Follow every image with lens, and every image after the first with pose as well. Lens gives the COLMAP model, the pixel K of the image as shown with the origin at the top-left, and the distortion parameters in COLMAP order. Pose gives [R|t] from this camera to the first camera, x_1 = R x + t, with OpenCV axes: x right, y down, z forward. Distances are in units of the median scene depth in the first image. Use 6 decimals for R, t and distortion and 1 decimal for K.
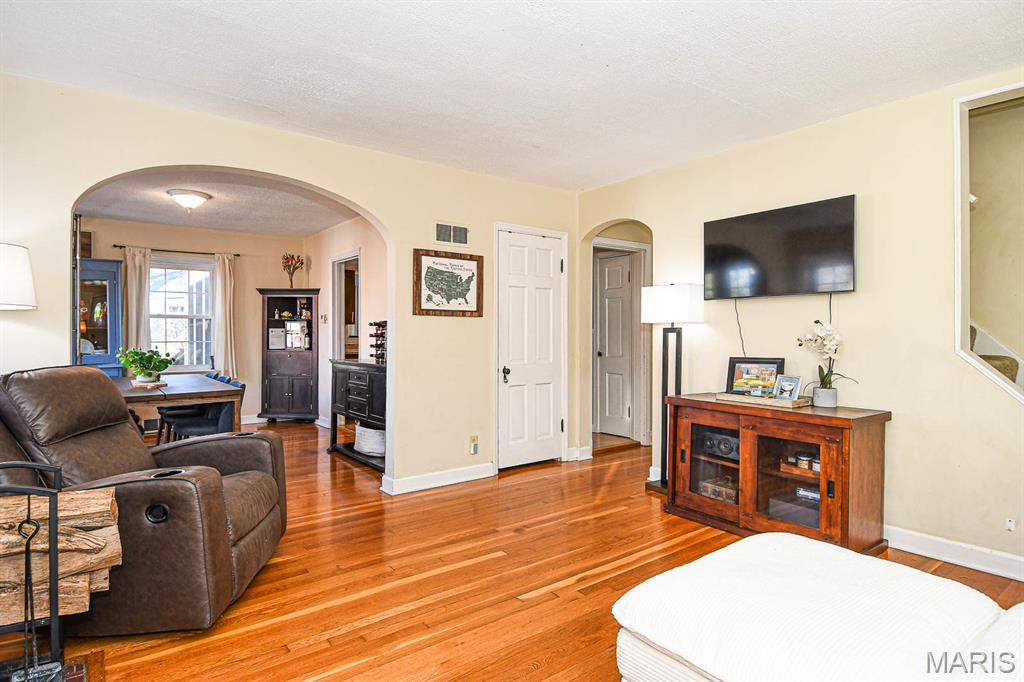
lens RADIAL K [[547.6, 0, 507.6], [0, 547.6, 339.3], [0, 0, 1]] dist [0.034013, -0.037397]
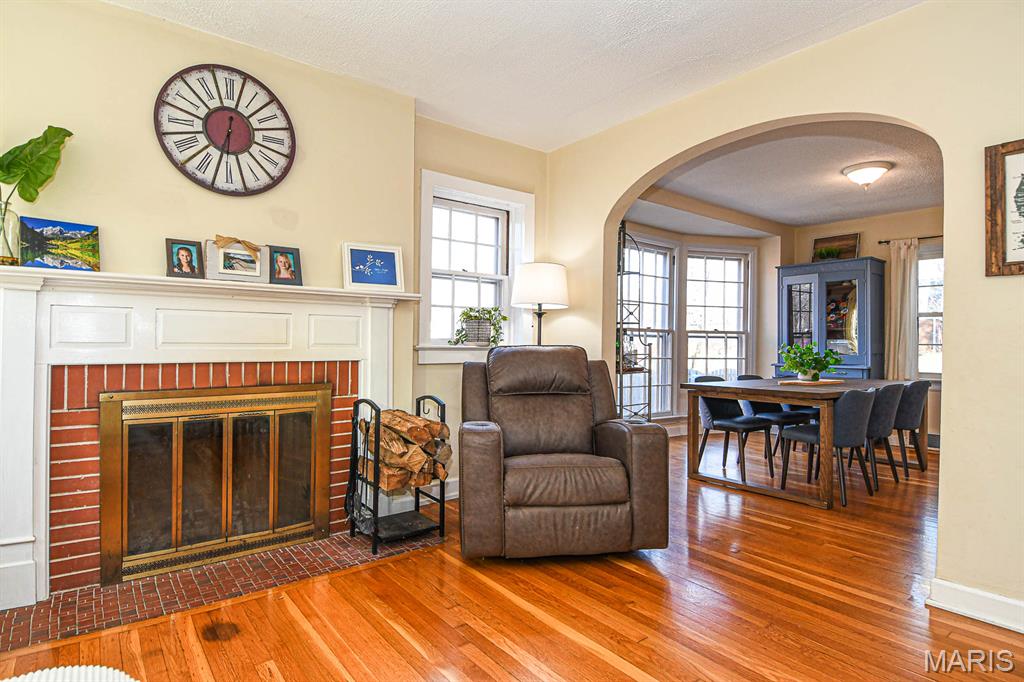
lens RADIAL K [[547.6, 0, 511.5], [0, 547.6, 337.9], [0, 0, 1]] dist [0.034013, -0.037397]
pose [[0.015174, -0.009534, -0.999839, 0.330383], [-0.024863, 0.999642, -0.009909, 0.028678], [0.999576, 0.025010, 0.014931, 0.543876]]
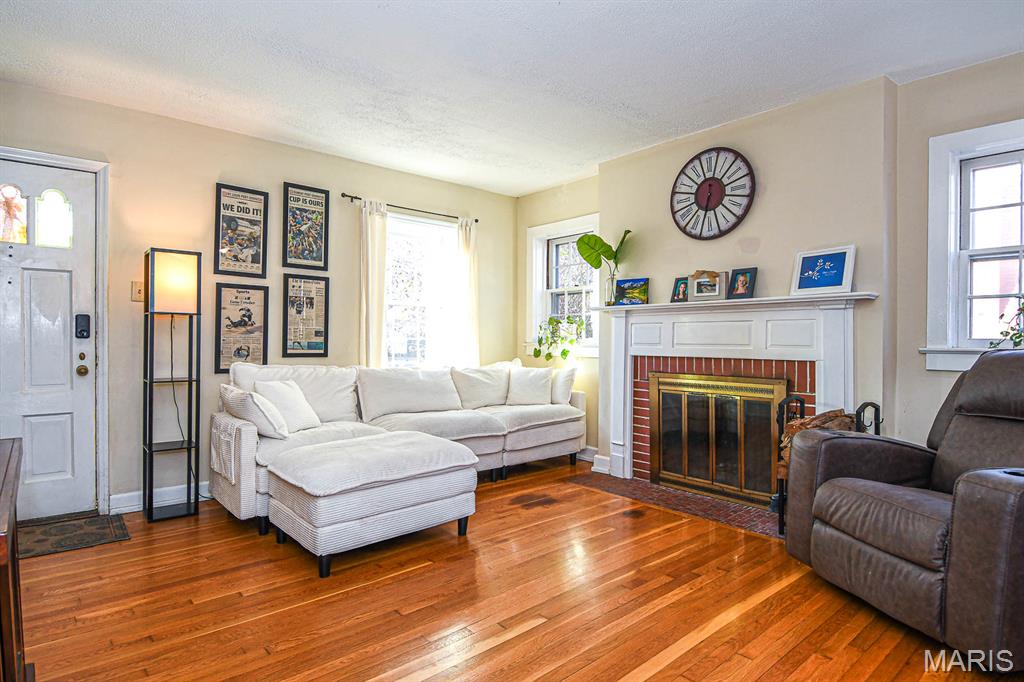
lens RADIAL K [[547.6, 0, 513.3], [0, 547.6, 343.2], [0, 0, 1]] dist [0.034013, -0.037397]
pose [[-0.997686, -0.002724, -0.067929, 0.075461], [-0.004419, 0.999682, 0.024811, 0.014209], [0.067840, 0.025053, -0.997382, 1.095099]]
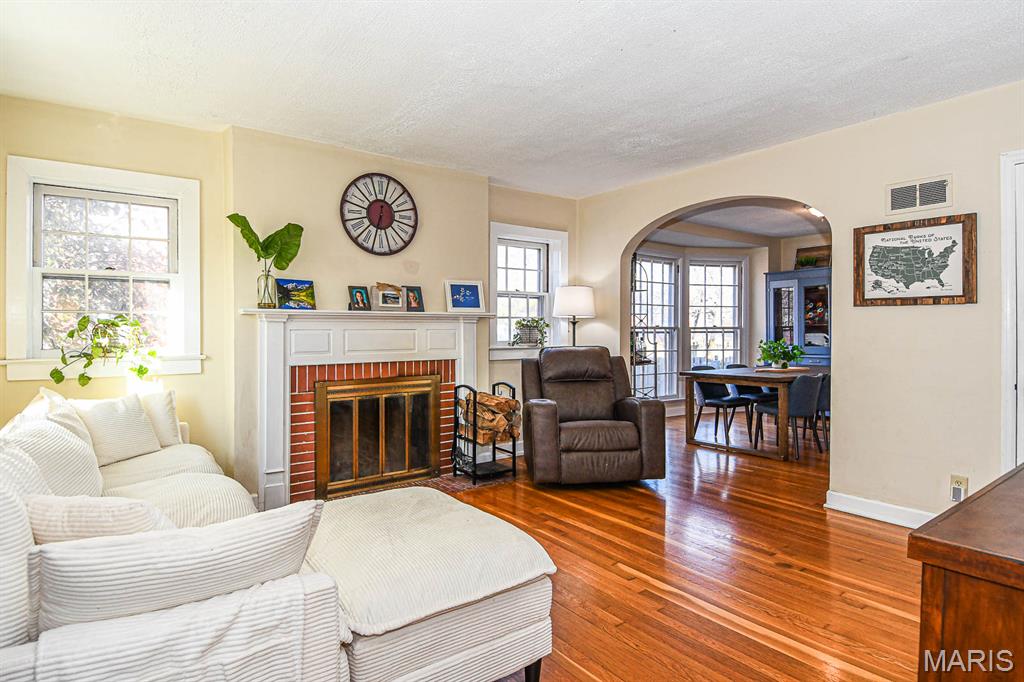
lens RADIAL K [[547.6, 0, 514.7], [0, 547.6, 335.6], [0, 0, 1]] dist [0.034013, -0.037397]
pose [[-0.004196, 0.006283, -0.999971, 0.678455], [-0.012266, 0.999905, 0.006334, 0.001512], [0.999916, 0.012292, -0.004118, 0.471536]]
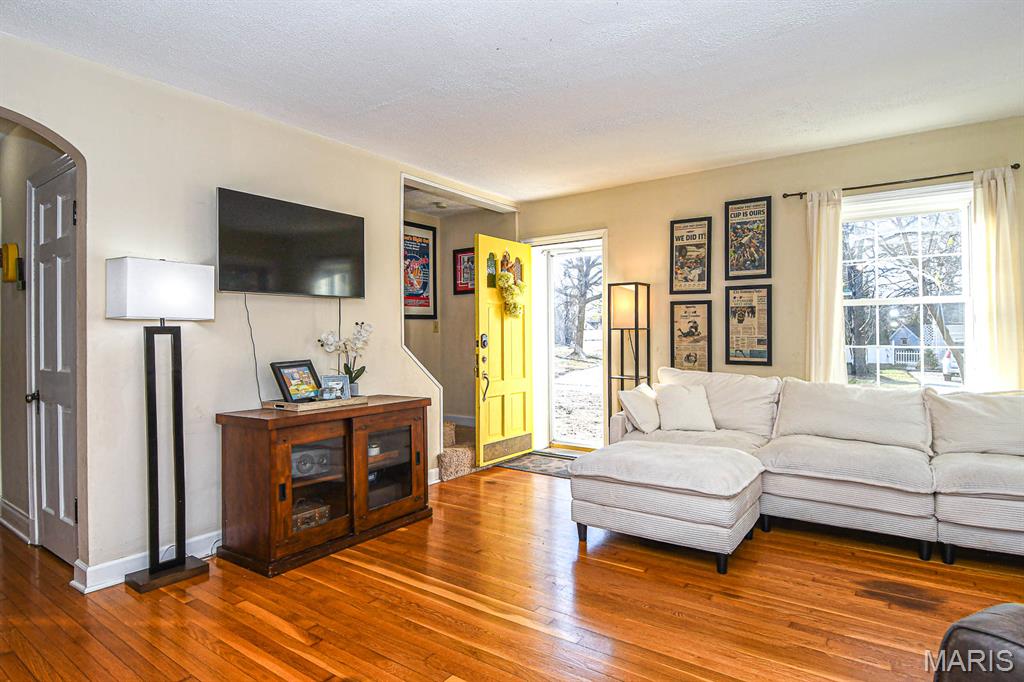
lens RADIAL K [[547.6, 0, 514.2], [0, 547.6, 331.7], [0, 0, 1]] dist [0.034013, -0.037397]
pose [[-0.298509, 0.011045, 0.954343, -0.453838], [0.023501, 0.999715, -0.004219, -0.001833], [-0.954117, 0.021168, -0.298684, 0.799324]]
